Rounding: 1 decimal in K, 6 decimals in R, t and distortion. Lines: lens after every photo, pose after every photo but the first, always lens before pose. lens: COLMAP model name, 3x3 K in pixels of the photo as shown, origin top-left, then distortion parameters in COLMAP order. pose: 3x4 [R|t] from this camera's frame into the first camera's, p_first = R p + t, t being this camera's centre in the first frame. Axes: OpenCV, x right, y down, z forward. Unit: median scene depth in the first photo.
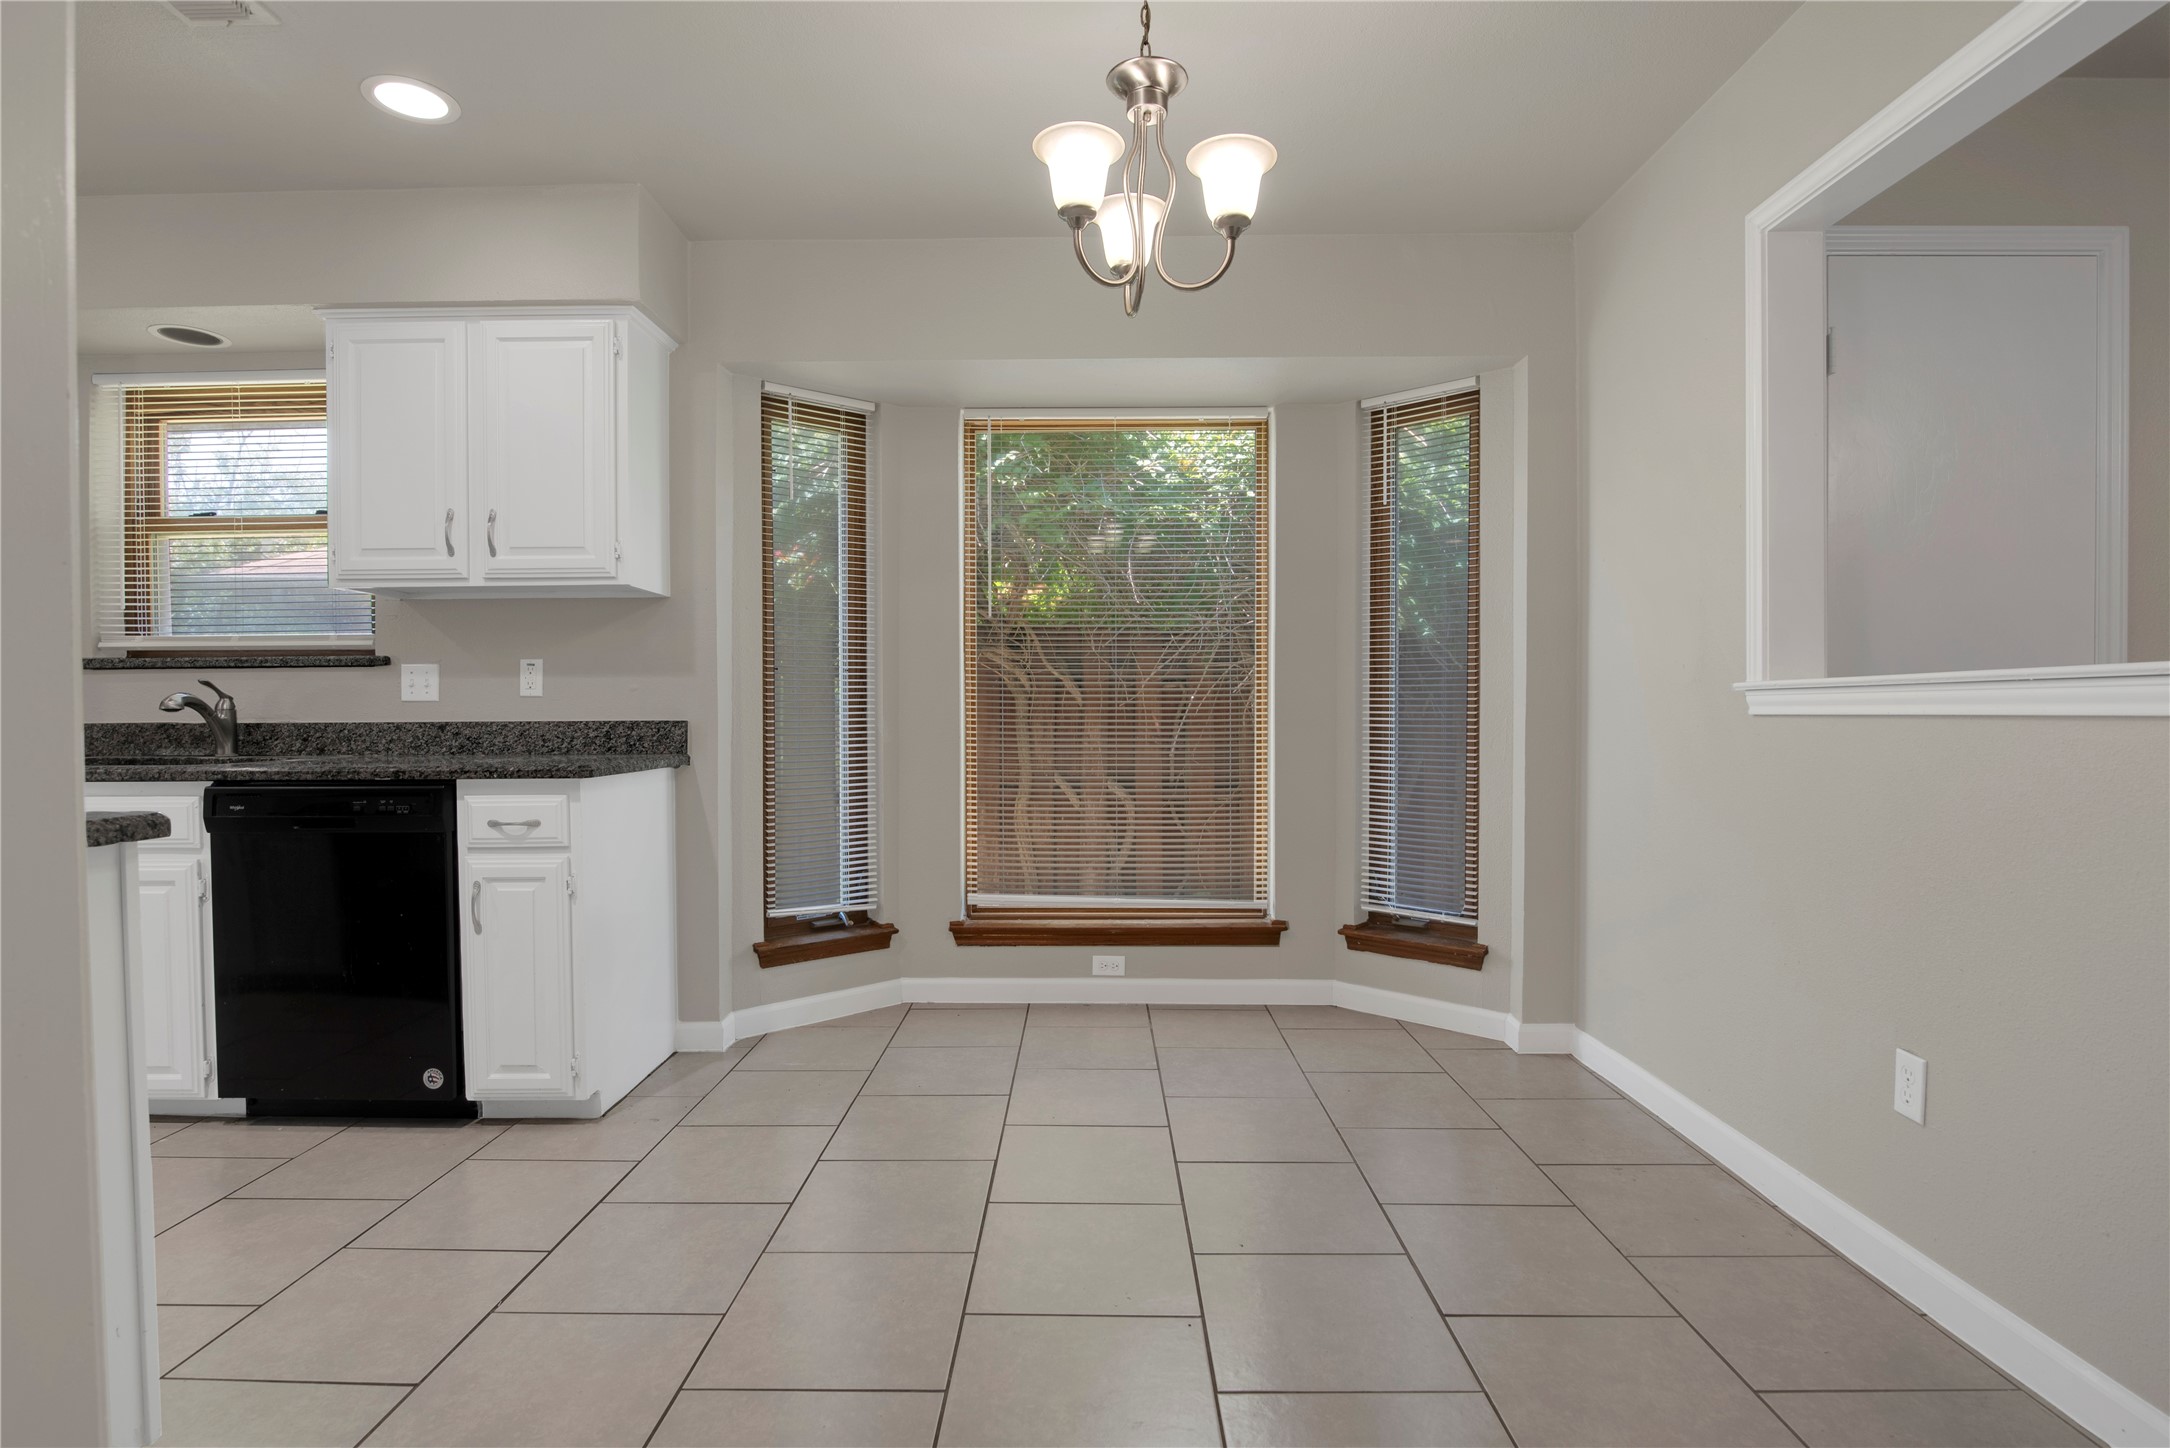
lens RADIAL K [[1051.9, 0, 1097.7], [0, 1051.9, 739.2], [0, 0, 1]] dist [-0.020954, -0.000135]
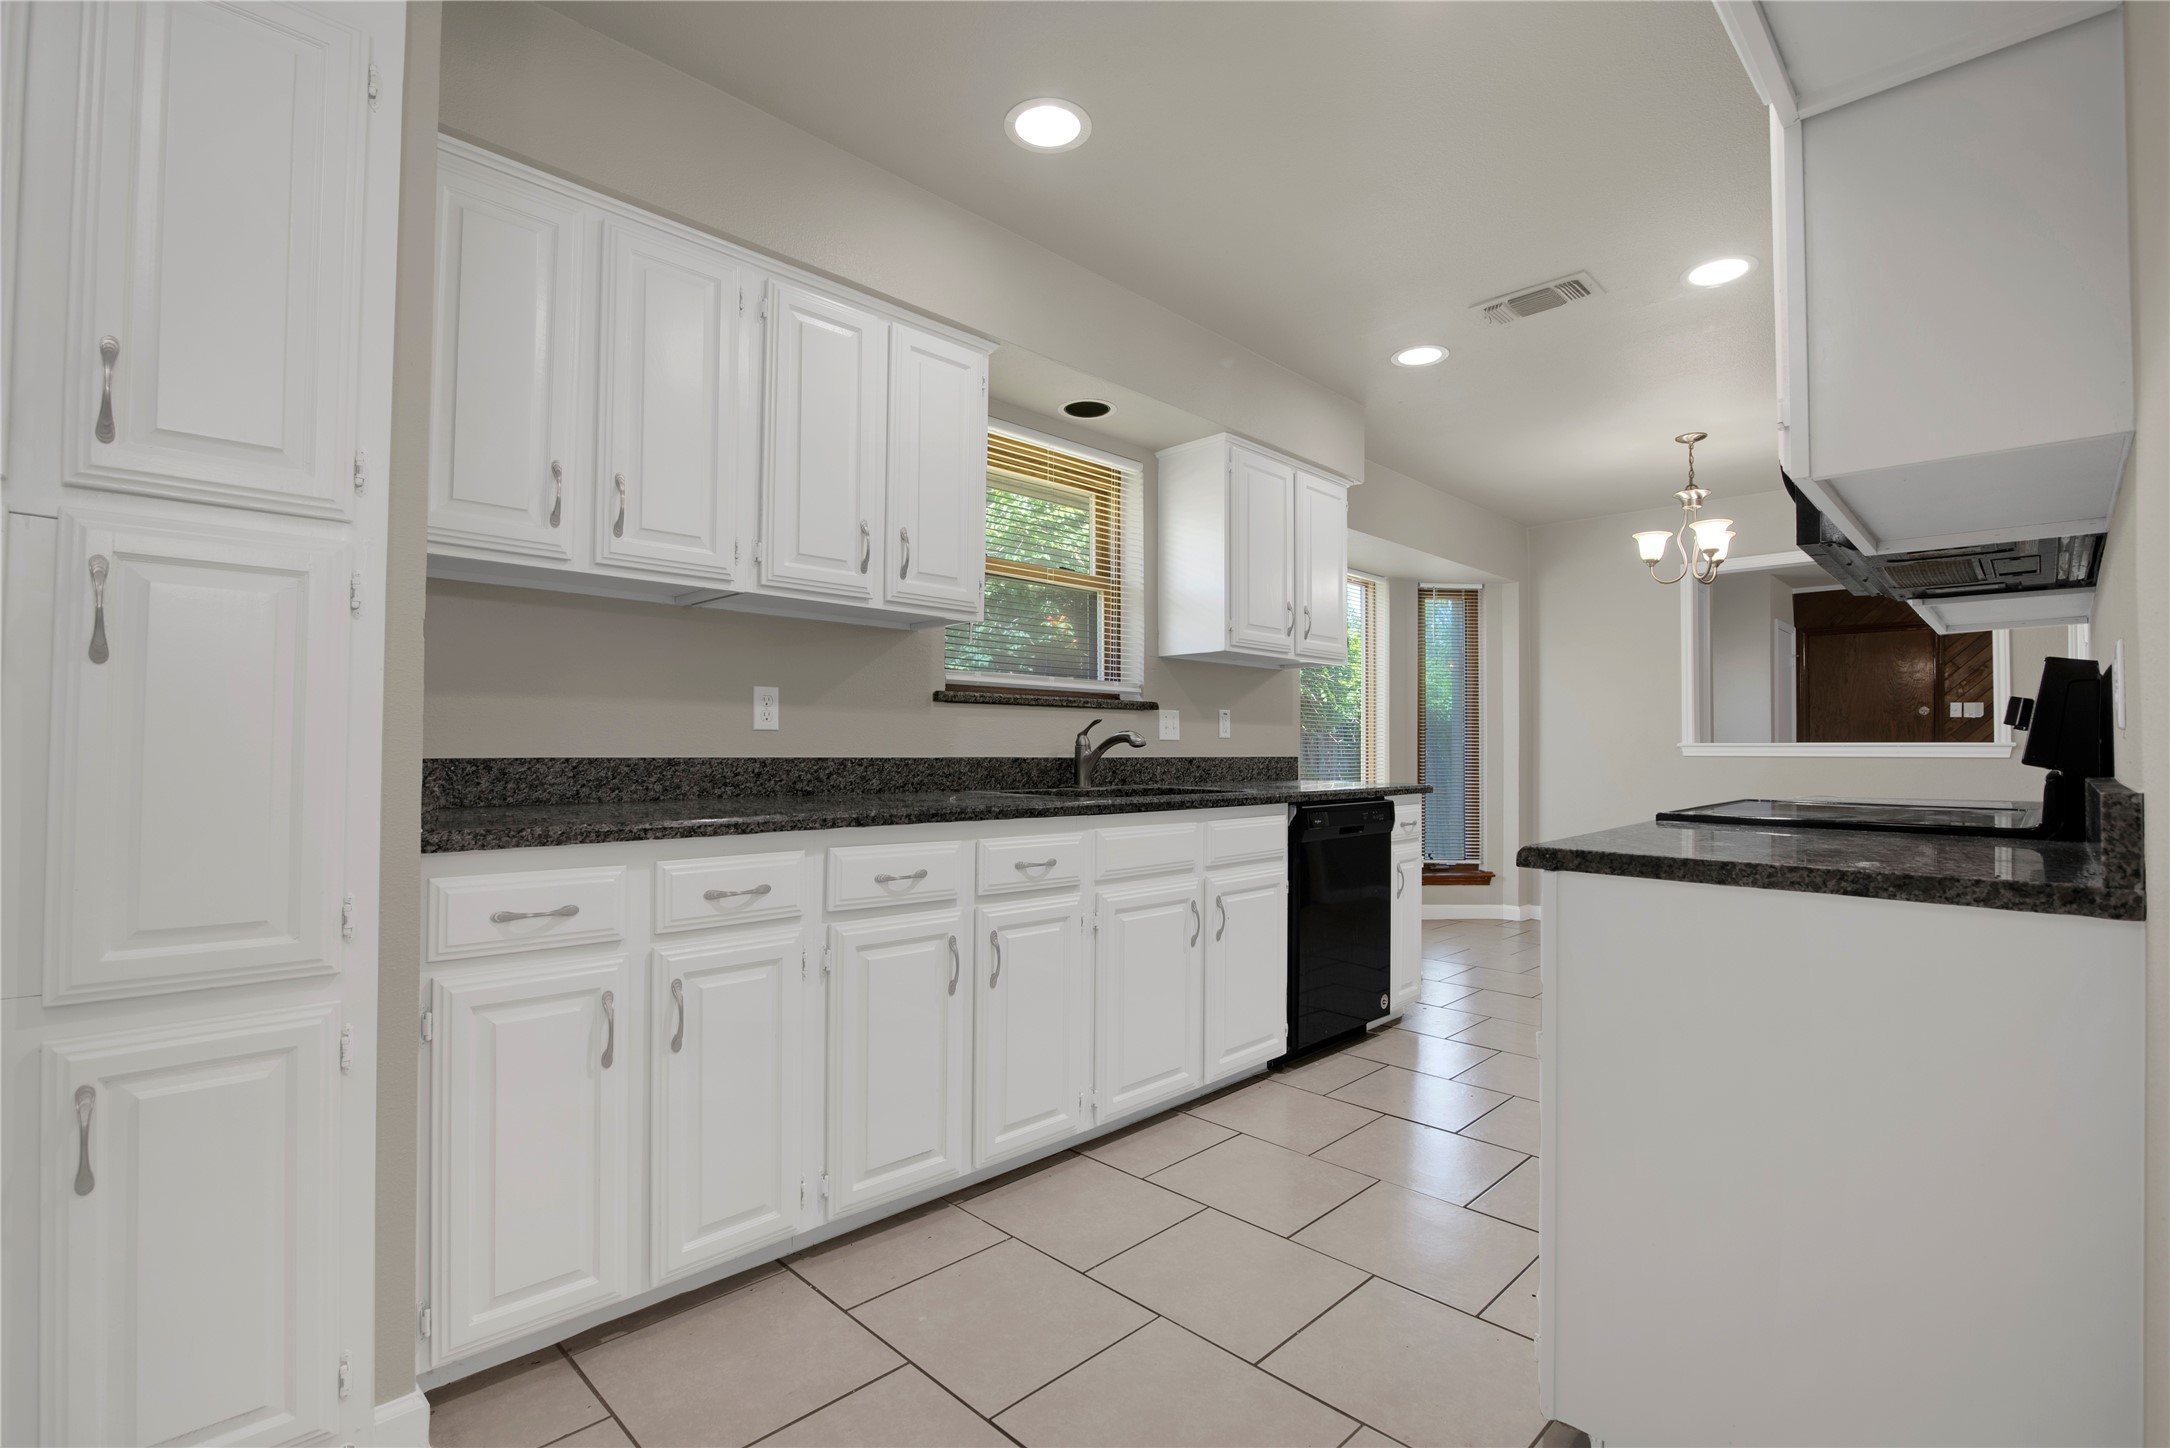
lens RADIAL K [[984.5, 0, 1085.0], [0, 984.5, 724.0], [0, 0, 1]] dist [-0.016629, -0.000471]
pose [[0.702891, 0.024853, 0.710863, -1.527575], [0.005256, 0.999181, -0.040130, -0.009379], [-0.711278, 0.031943, 0.702184, 0.248321]]
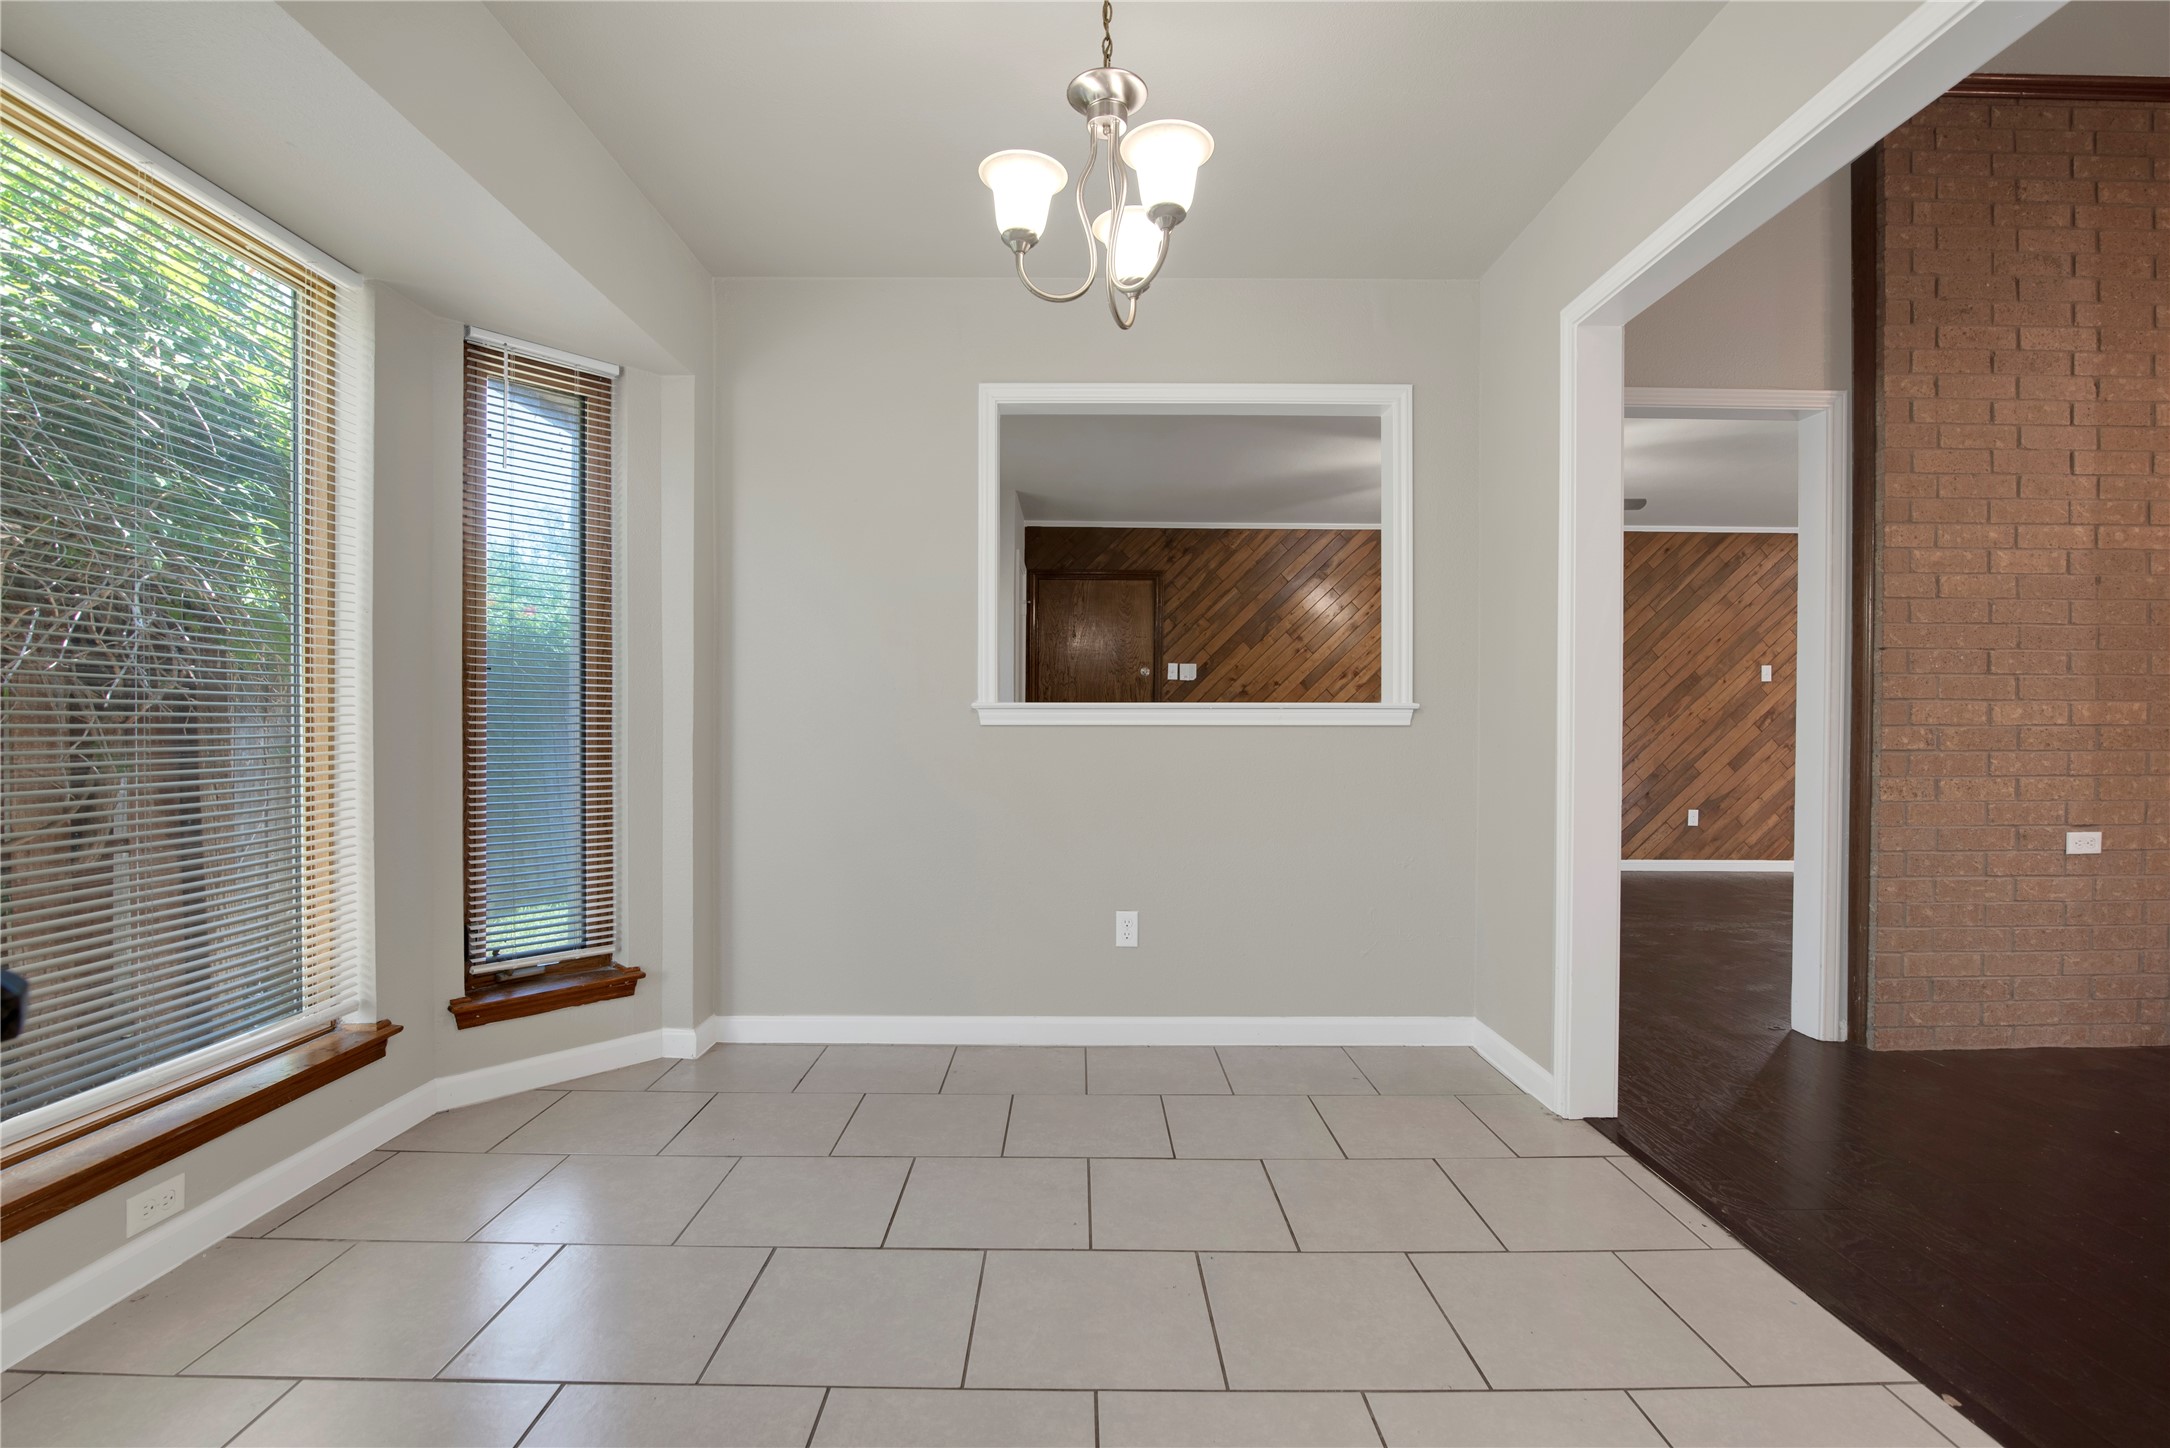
lens RADIAL K [[984.5, 0, 1085.0], [0, 984.5, 724.0], [0, 0, 1]] dist [-0.016629, -0.000471]
pose [[-0.006664, -0.001283, 0.999977, -0.540152], [0.019316, 0.999812, 0.001411, -0.017242], [-0.999791, 0.019325, -0.006638, 0.614146]]
